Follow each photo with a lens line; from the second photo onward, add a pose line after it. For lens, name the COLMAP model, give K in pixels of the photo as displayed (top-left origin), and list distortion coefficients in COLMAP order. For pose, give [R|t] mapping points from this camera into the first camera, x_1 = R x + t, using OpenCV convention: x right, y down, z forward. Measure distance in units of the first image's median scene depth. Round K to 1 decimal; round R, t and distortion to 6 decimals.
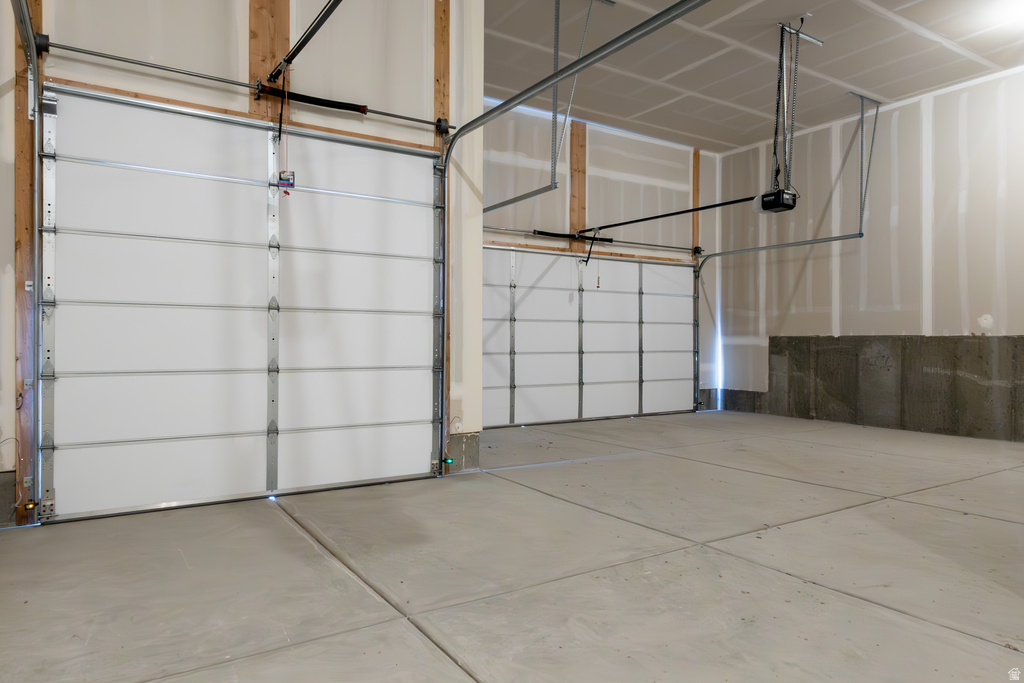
lens RADIAL K [[651.8, 0, 512.0], [0, 651.8, 341.5], [0, 0, 1]] dist [-0.001484, -0.000643]
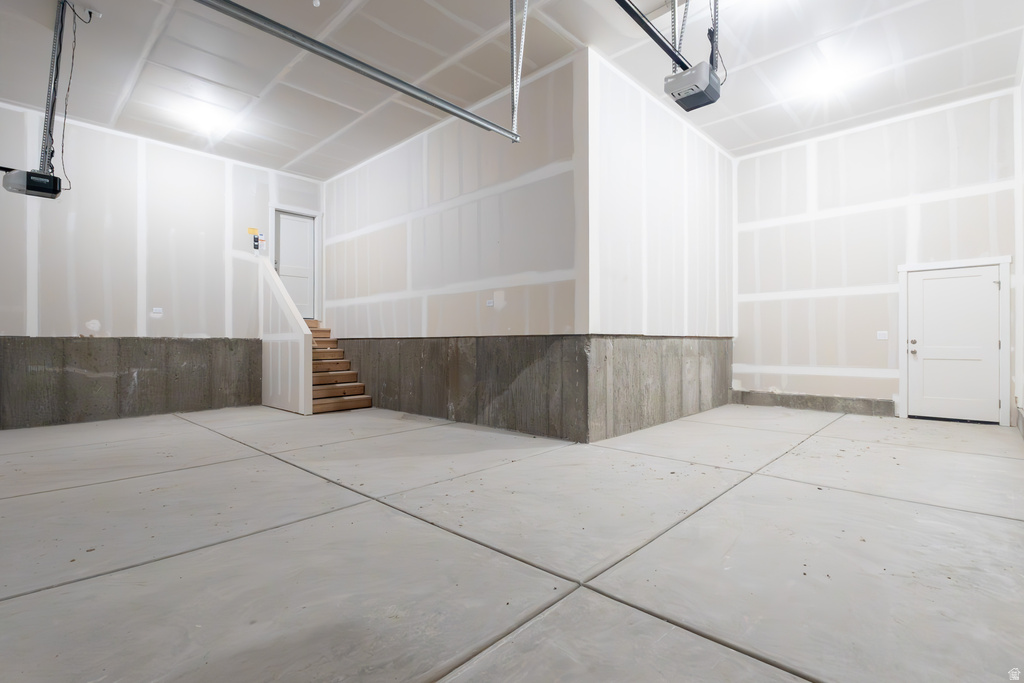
lens RADIAL K [[470.3, 0, 512.0], [0, 470.3, 341.5], [0, 0, 1]] dist [-0.000230, -0.000041]
pose [[-0.234543, -0.001876, 0.972104, -0.321113], [0.001905, 0.999995, 0.002389, -0.001234], [-0.972104, 0.002413, -0.234538, 0.452192]]
